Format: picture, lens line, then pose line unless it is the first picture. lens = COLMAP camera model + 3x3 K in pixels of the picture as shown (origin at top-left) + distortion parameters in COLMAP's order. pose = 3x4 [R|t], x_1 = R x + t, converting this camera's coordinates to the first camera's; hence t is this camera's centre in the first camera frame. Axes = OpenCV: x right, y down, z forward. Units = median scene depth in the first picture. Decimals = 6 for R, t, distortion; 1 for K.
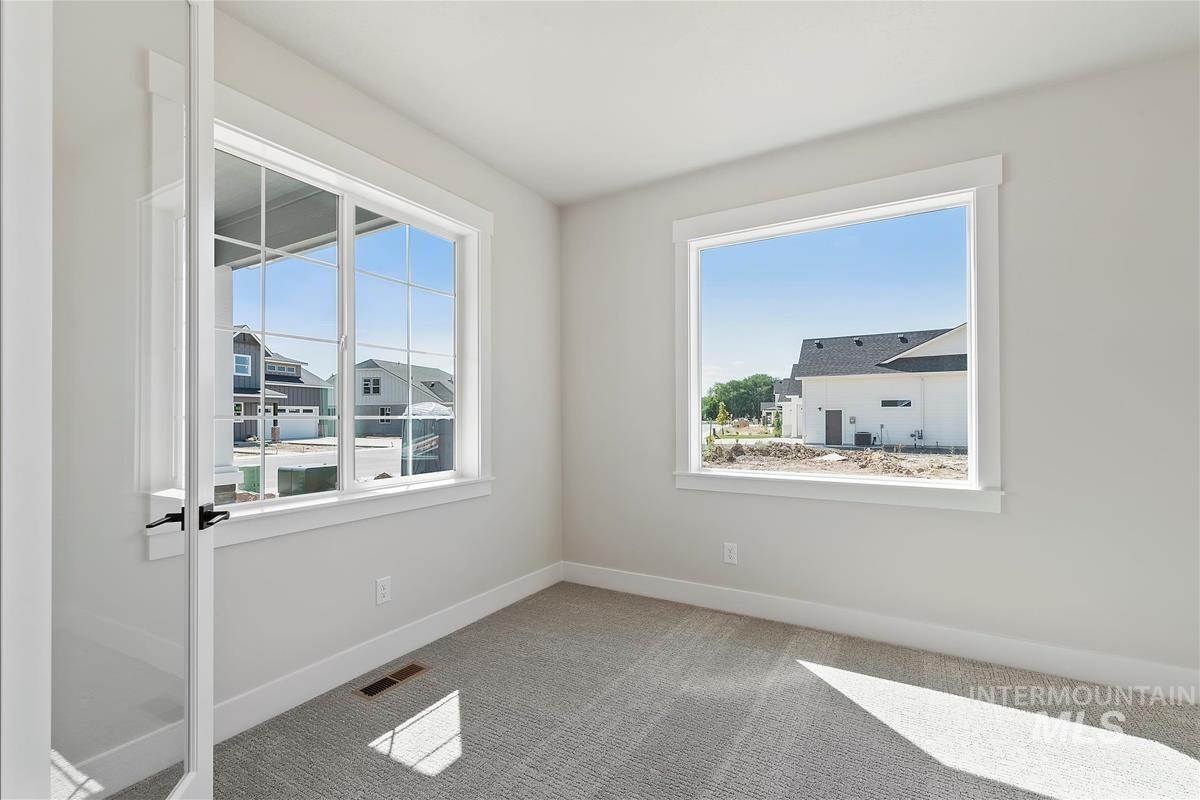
lens RADIAL K [[522.9, 0, 607.0], [0, 522.9, 408.0], [0, 0, 1]] dist [-0.001031, -0.000056]
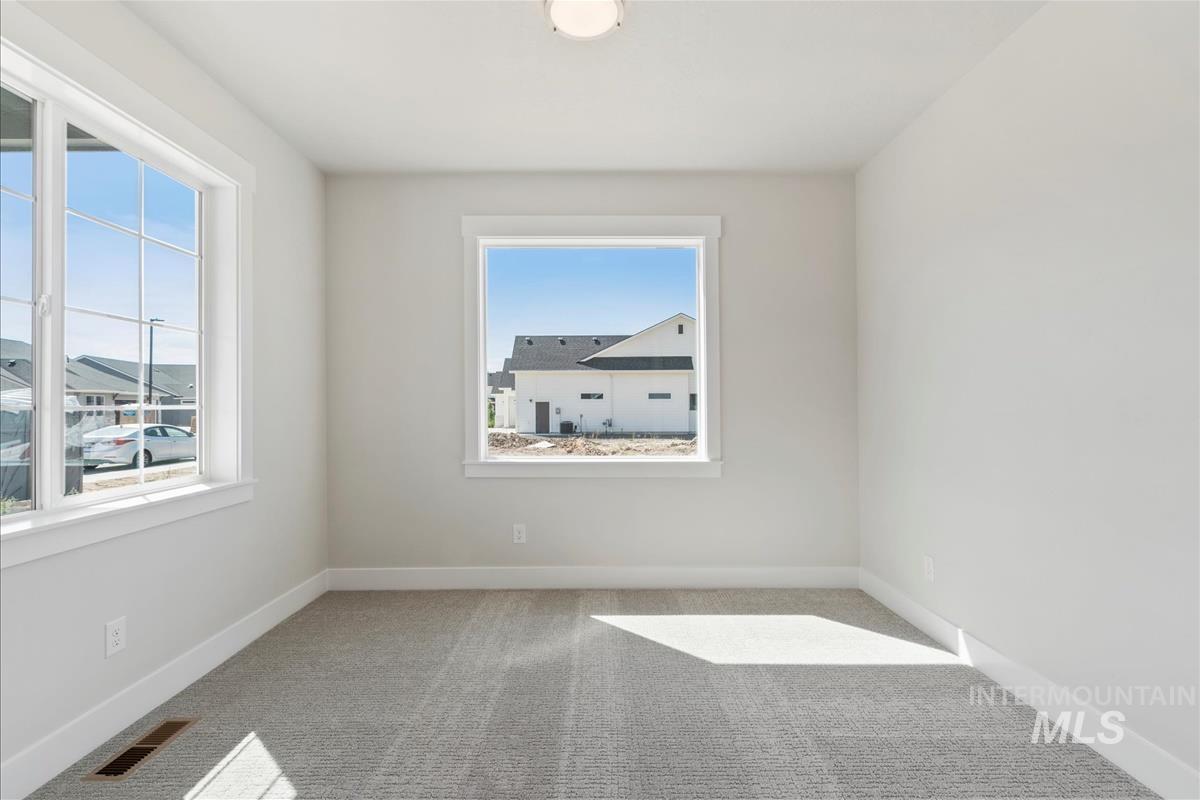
lens RADIAL K [[522.9, 0, 596.1], [0, 522.9, 394.3], [0, 0, 1]] dist [-0.001031, -0.000056]
pose [[0.858428, 0.011988, 0.512794, -0.196625], [-0.007021, 0.999908, -0.011623, 0.001537], [-0.512887, 0.006378, 0.858433, -0.008135]]
